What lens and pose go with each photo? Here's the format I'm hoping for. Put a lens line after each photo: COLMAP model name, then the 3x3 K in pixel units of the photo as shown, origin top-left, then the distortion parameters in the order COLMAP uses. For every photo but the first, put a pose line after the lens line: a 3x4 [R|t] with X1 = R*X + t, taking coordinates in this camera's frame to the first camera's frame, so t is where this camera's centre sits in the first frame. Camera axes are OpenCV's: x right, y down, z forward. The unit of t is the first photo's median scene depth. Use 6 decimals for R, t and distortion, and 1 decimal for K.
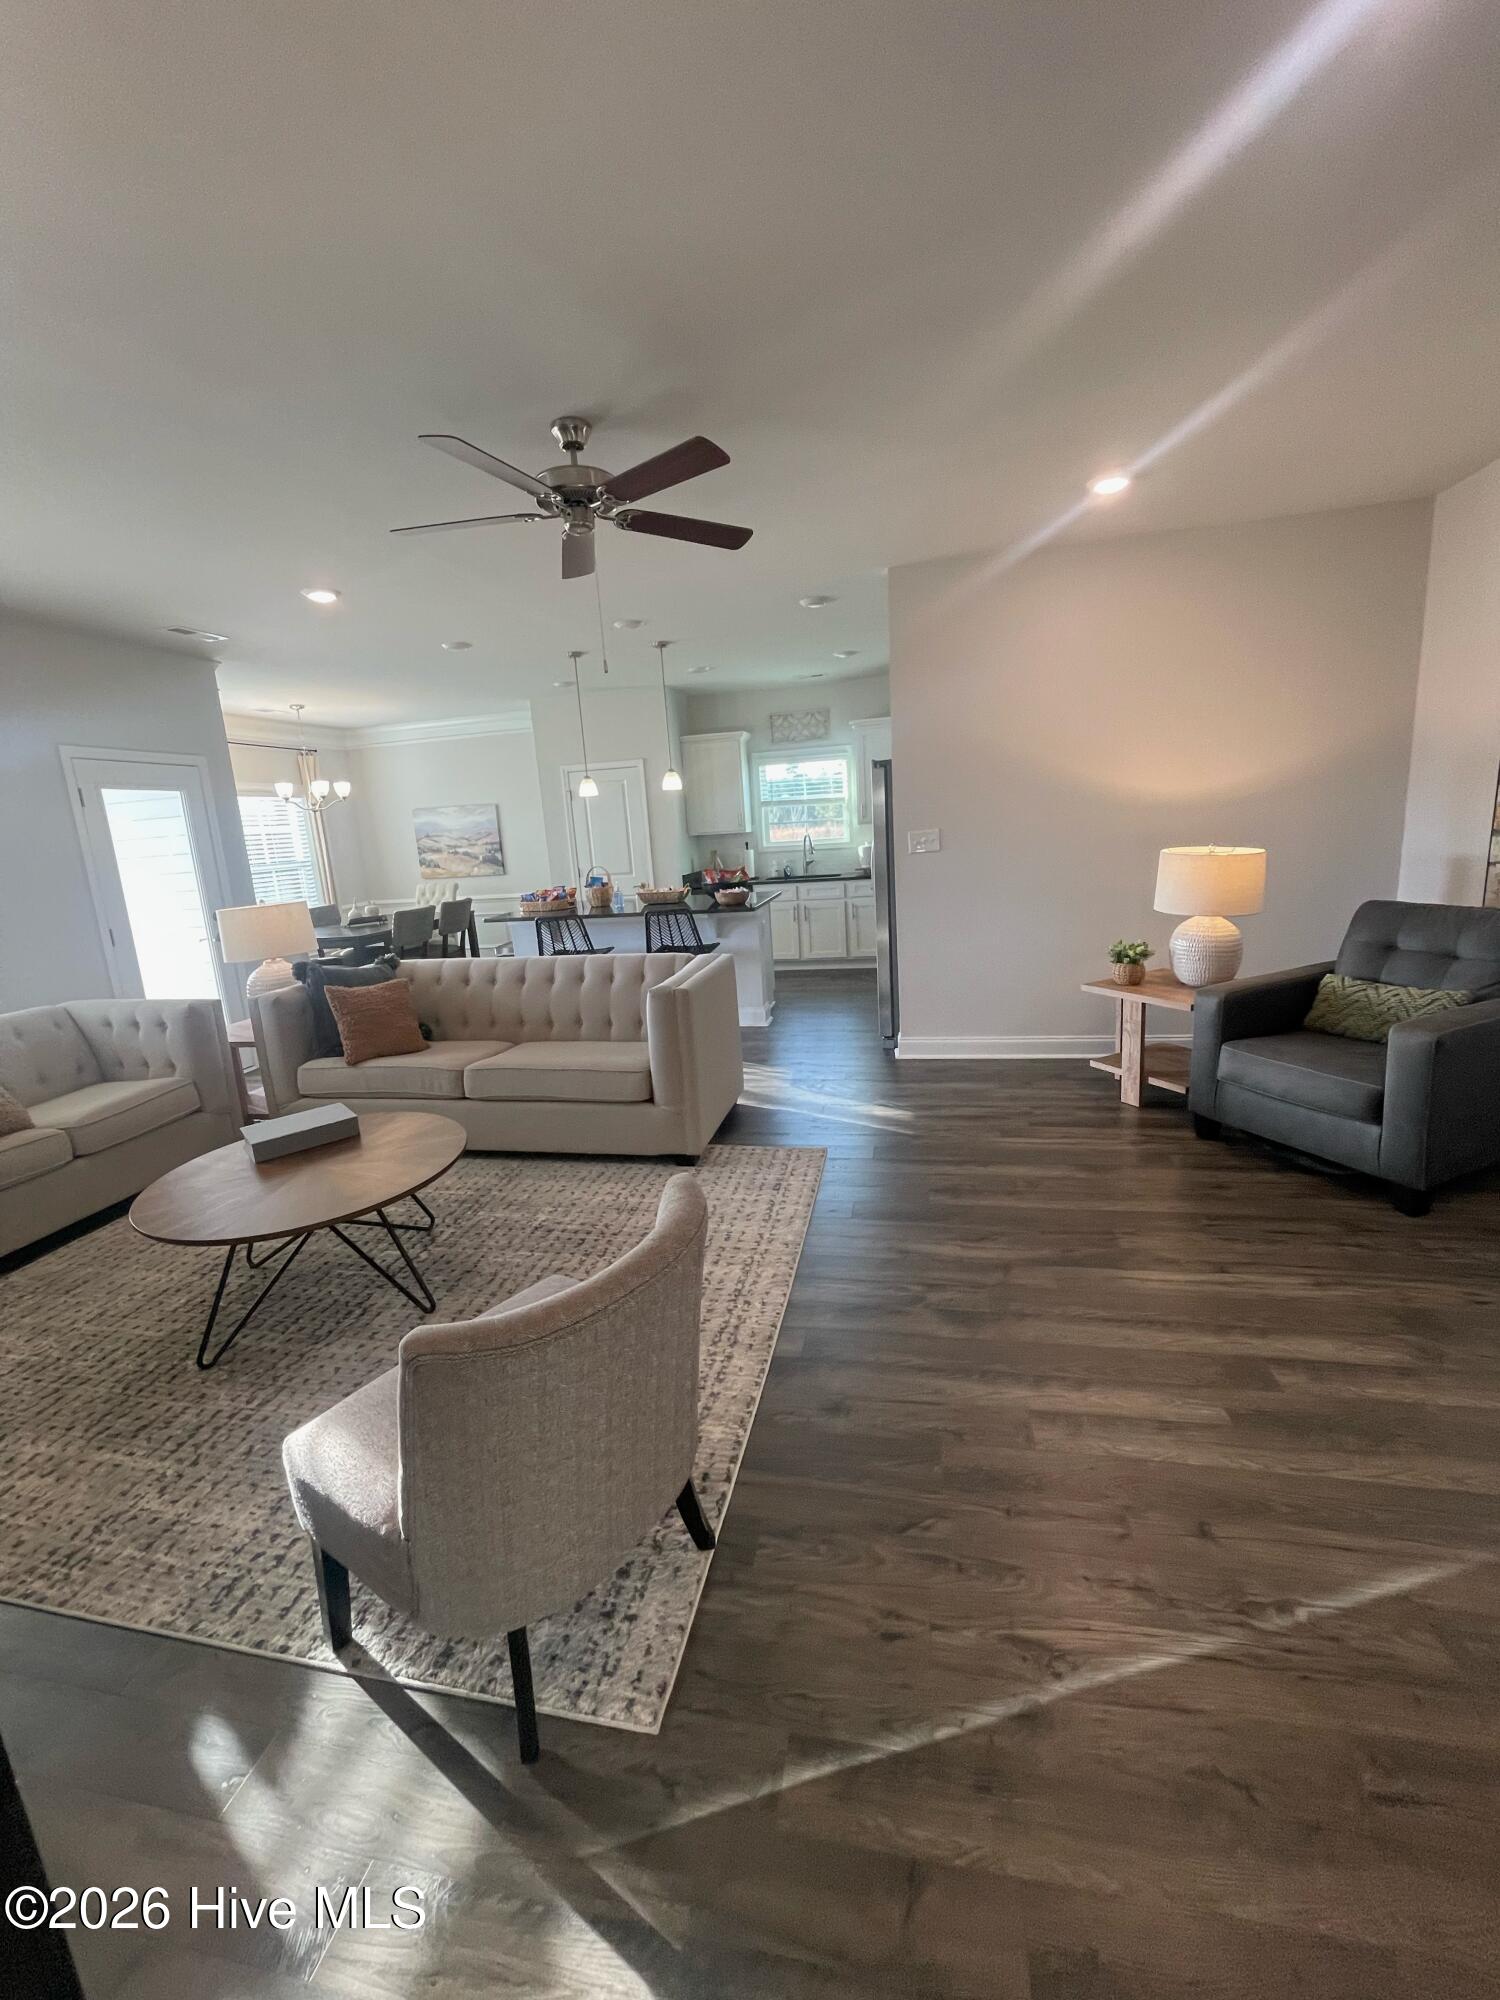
lens RADIAL K [[805.9, 0, 745.9], [0, 805.9, 989.8], [0, 0, 1]] dist [-0.003814, -0.000104]
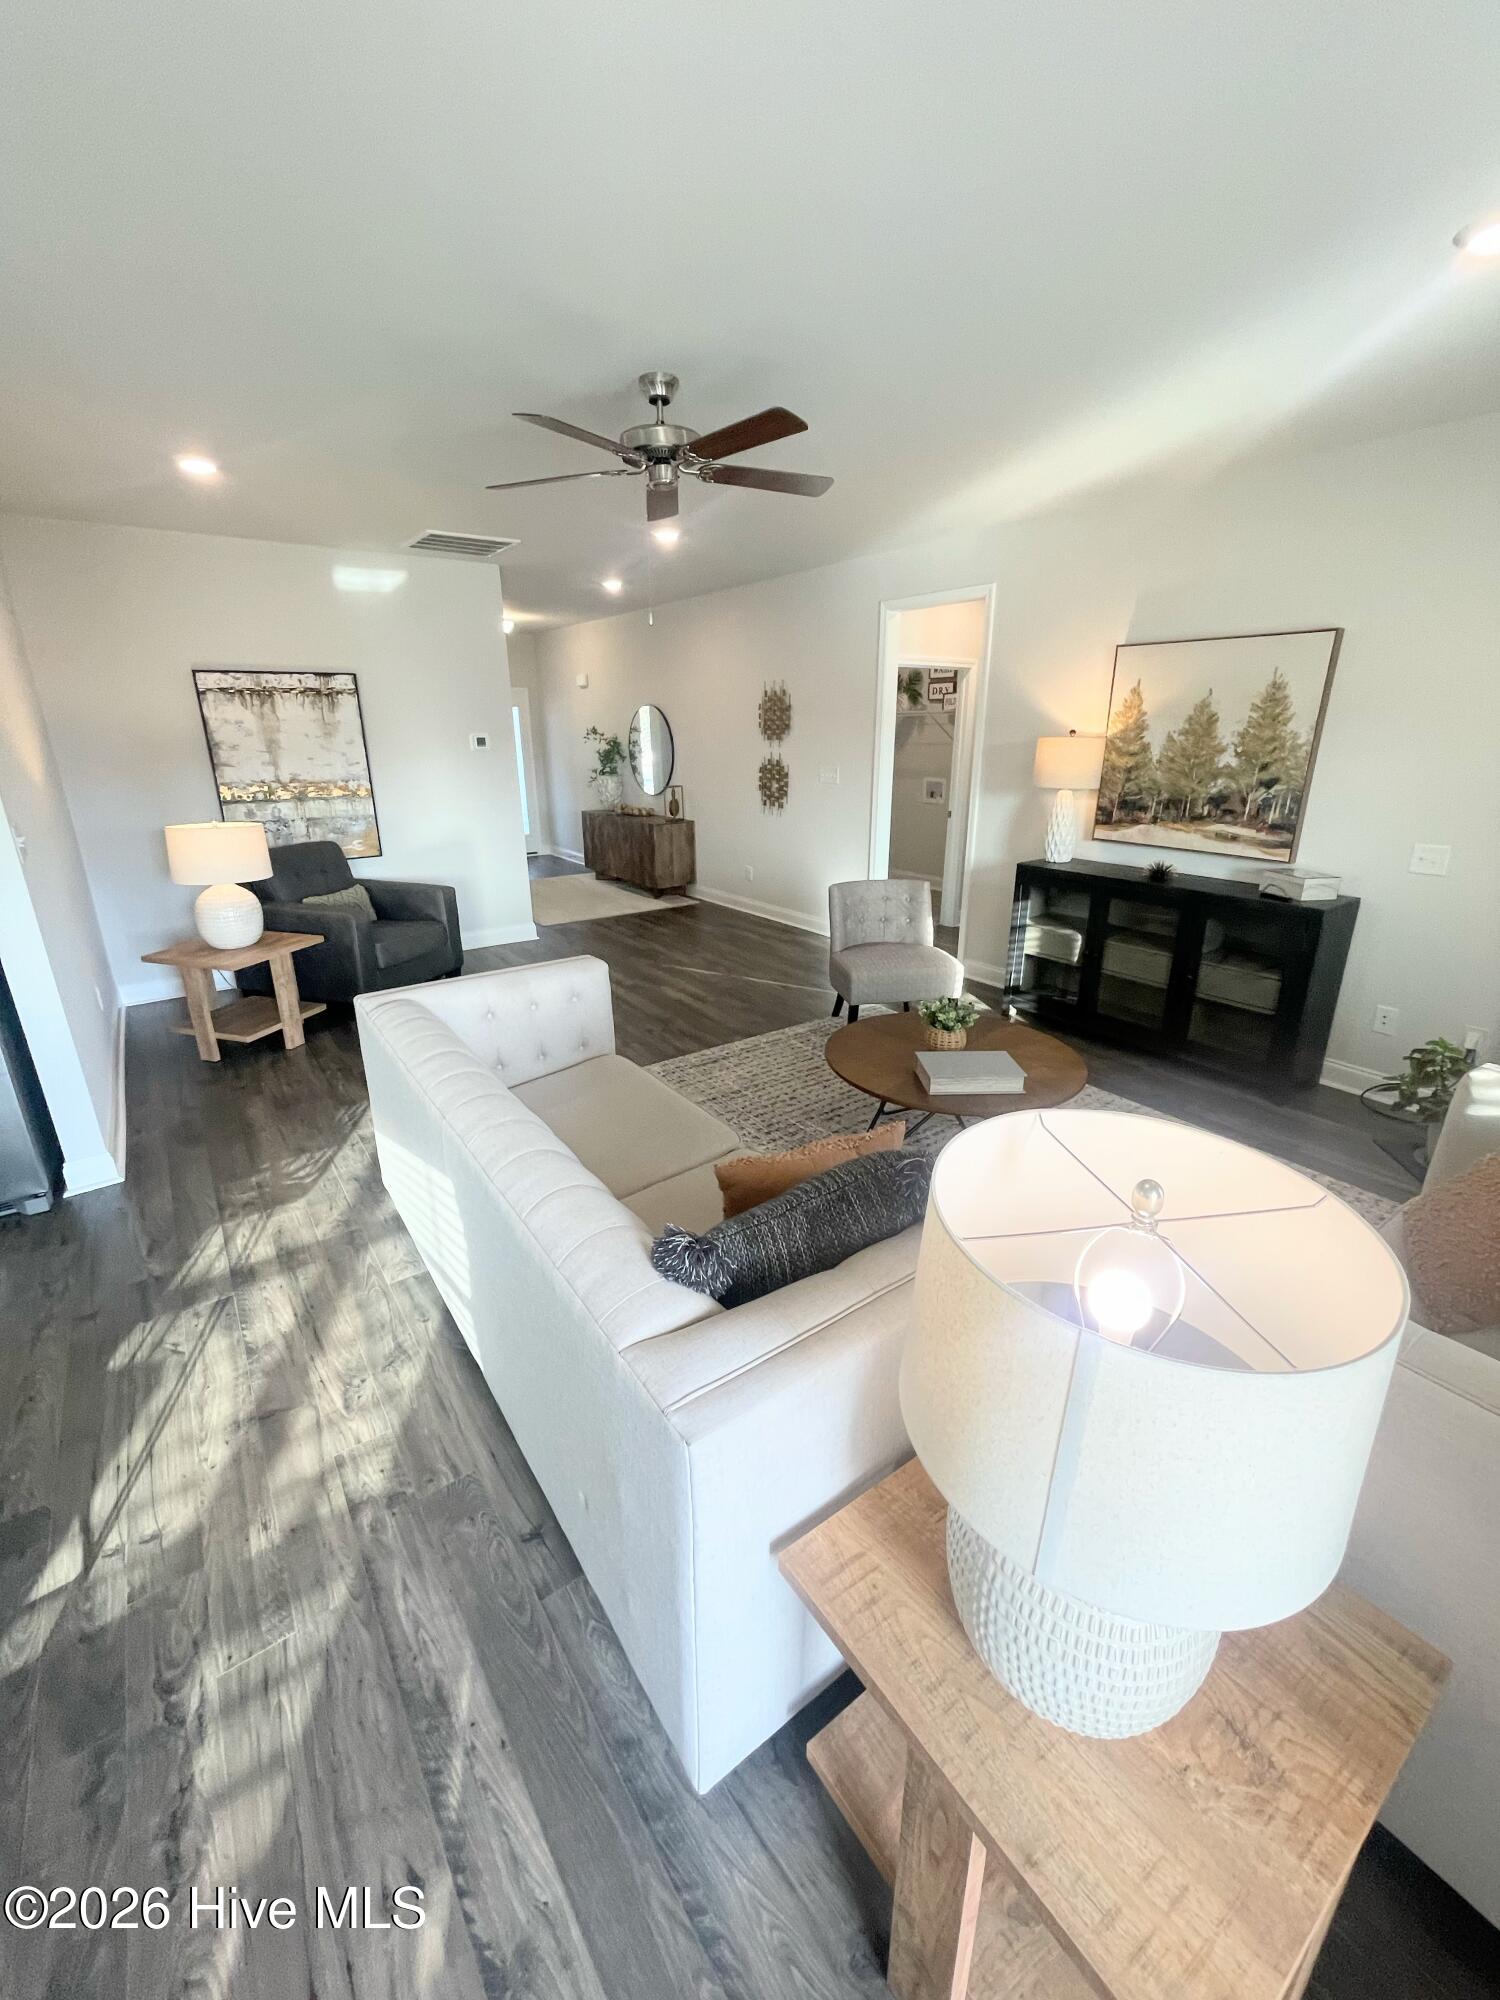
lens RADIAL K [[805.9, 0, 746.0], [0, 805.9, 995.6], [0, 0, 1]] dist [-0.003814, -0.000104]
pose [[-0.738824, -0.151777, 0.656584, -0.747838], [0.184915, 0.891251, 0.414099, -0.283138], [-0.648032, 0.427358, -0.630412, 1.318538]]
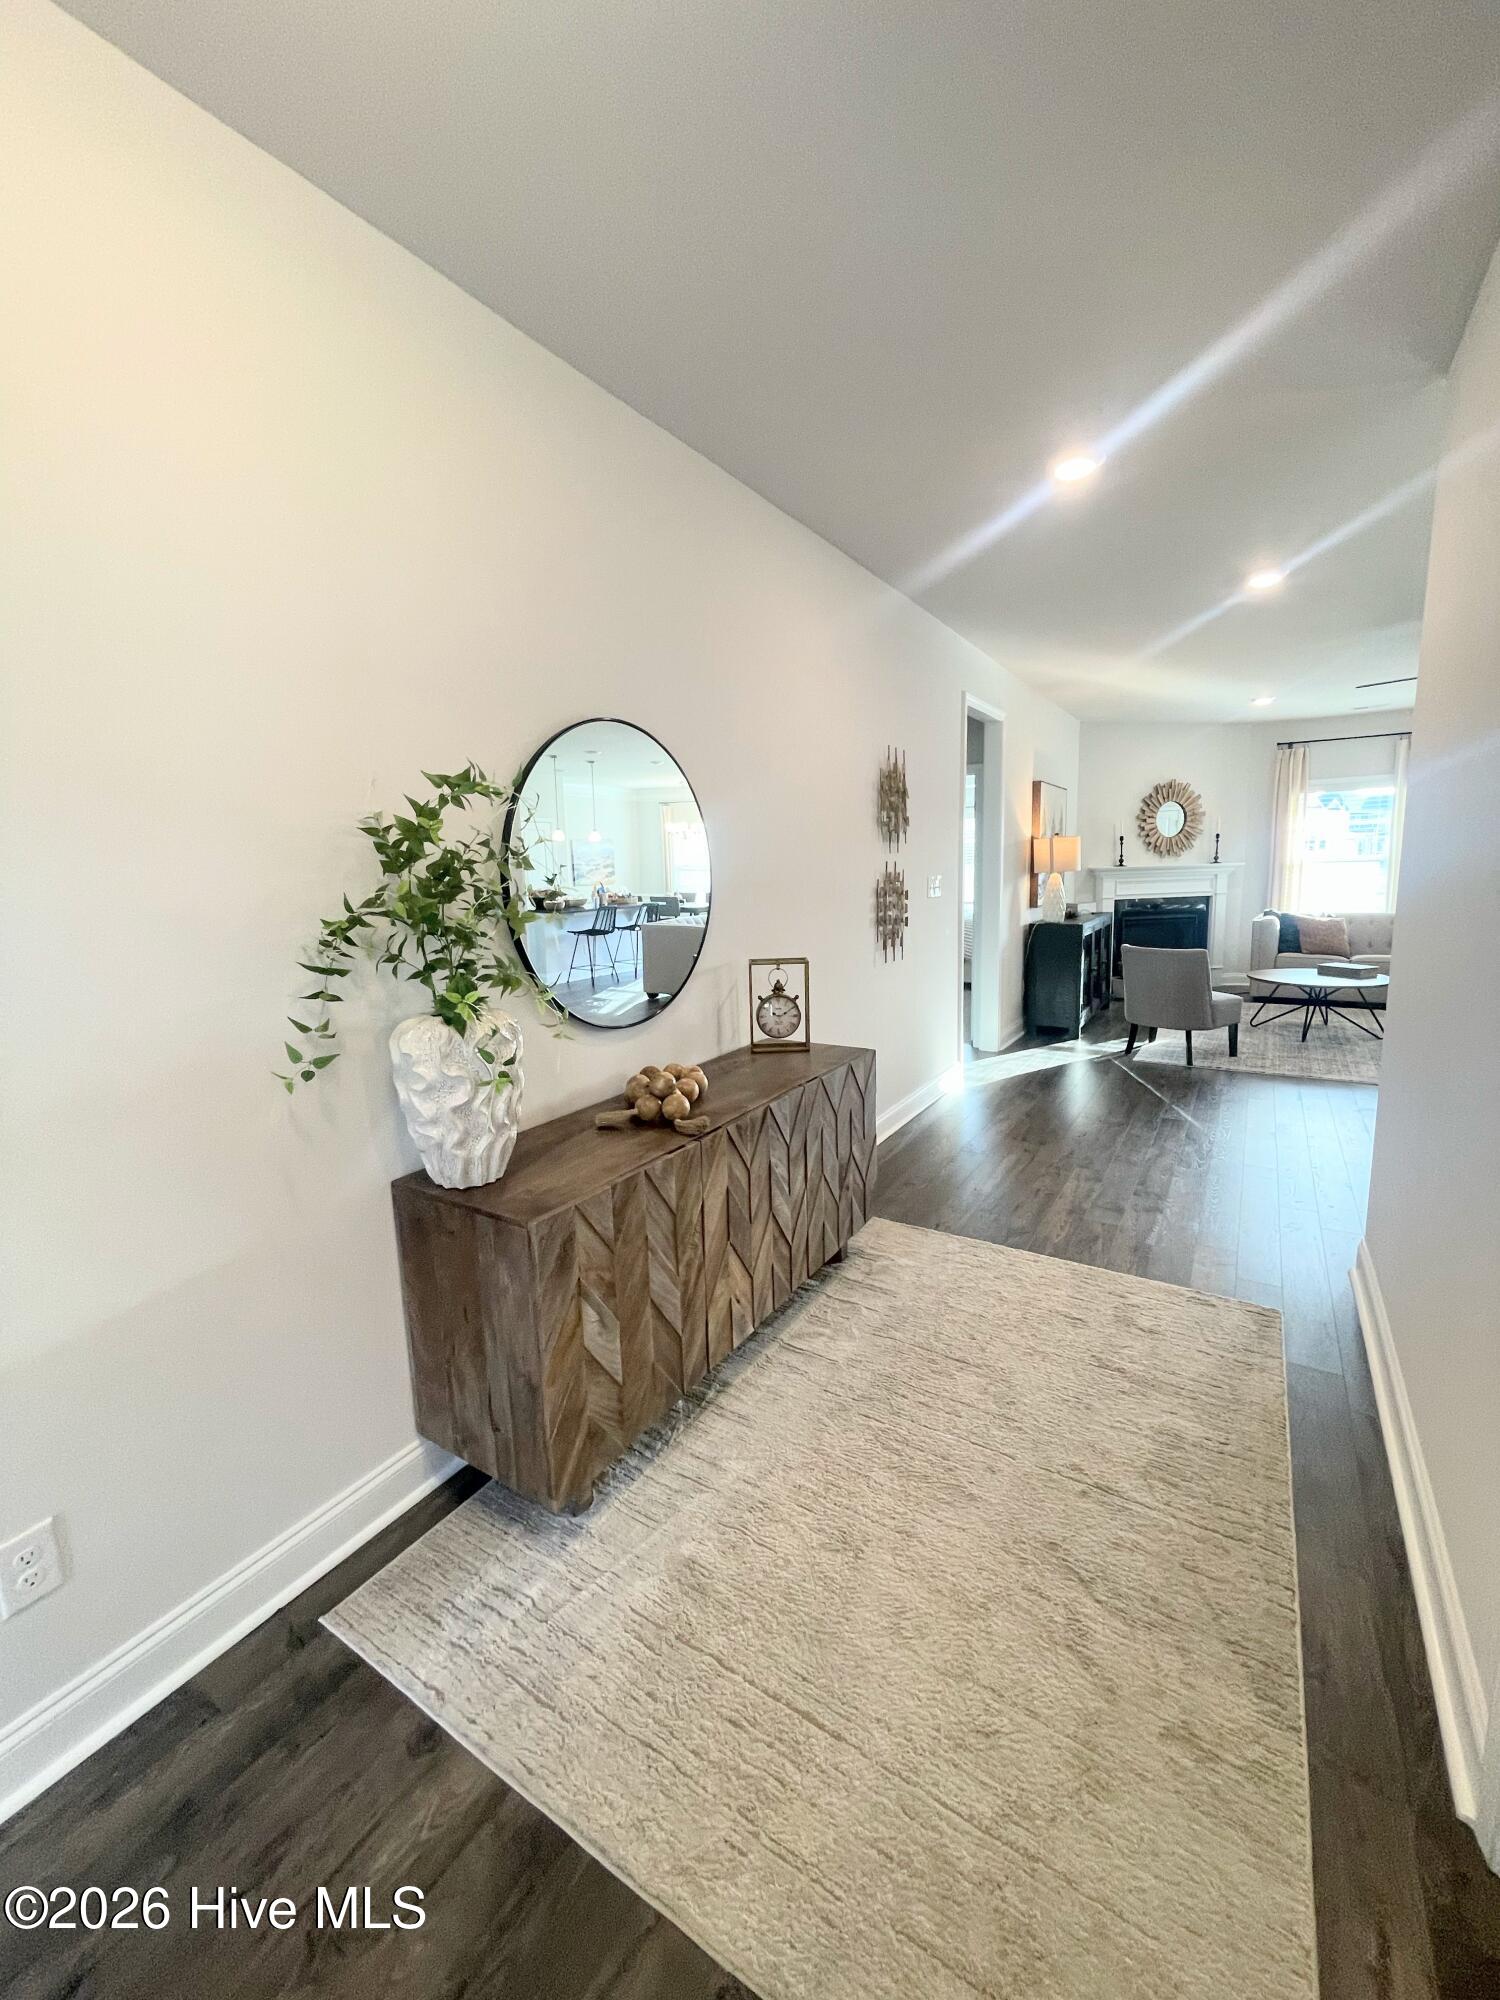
lens RADIAL K [[805.9, 0, 749.9], [0, 805.9, 996.7], [0, 0, 1]] dist [-0.003814, -0.000104]
pose [[-0.348023, 0.227149, -0.909551, 1.550883], [-0.141521, 0.946355, 0.290490, -0.126628], [0.926743, 0.229818, -0.297207, 0.103403]]
